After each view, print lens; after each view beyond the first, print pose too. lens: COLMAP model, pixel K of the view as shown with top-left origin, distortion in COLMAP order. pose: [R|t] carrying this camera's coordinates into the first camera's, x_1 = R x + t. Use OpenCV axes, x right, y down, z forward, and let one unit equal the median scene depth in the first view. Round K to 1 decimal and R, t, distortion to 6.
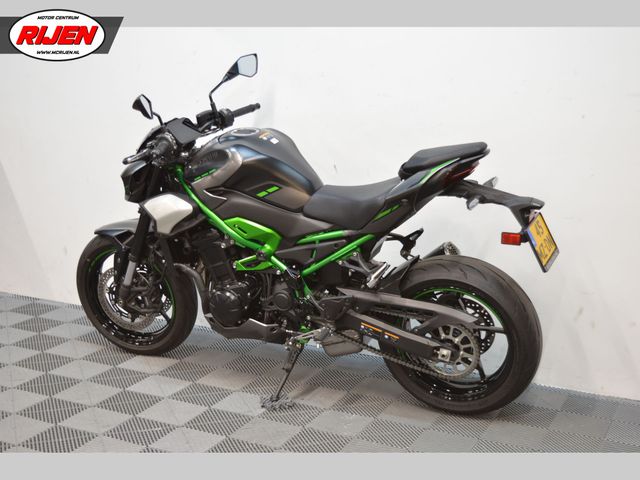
lens RADIAL K [[913.1, 0, 319.4], [0, 913.1, 240.4], [0, 0, 1]] dist [-0.015204, 0.000000]
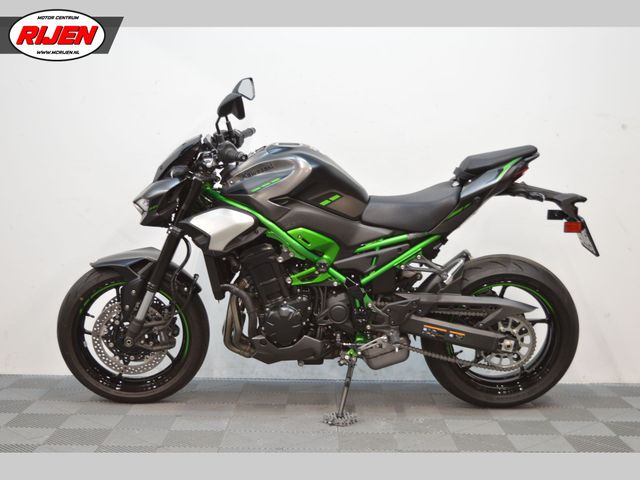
lens RADIAL K [[913.1, 0, 319.4], [0, 913.1, 239.9], [0, 0, 1]] dist [-0.015204, 0.000000]
pose [[0.906198, -0.034423, 0.421449, -0.482730], [0.089314, 0.989777, -0.111200, 0.097804], [-0.413313, 0.138410, 0.900008, 0.115179]]
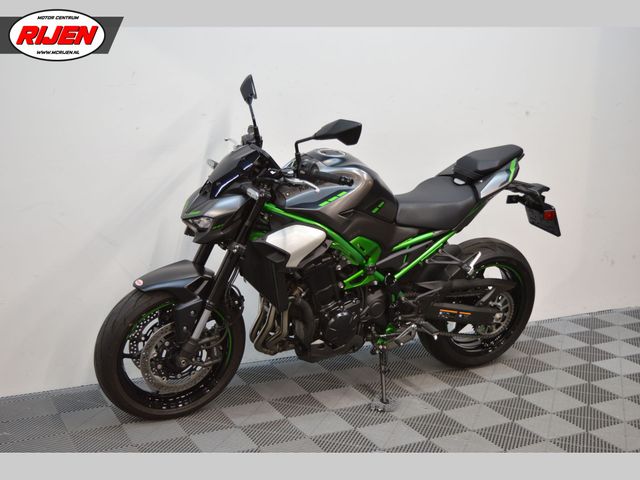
lens RADIAL K [[853.5, 0, 319.9], [0, 853.5, 239.0], [0, 0, 1]] dist [0.007089, 0.000000]
pose [[0.611786, -0.157299, 0.775226, -0.858221], [0.153769, 0.984983, 0.078511, -0.104384], [-0.775934, 0.071174, 0.626786, 0.433462]]
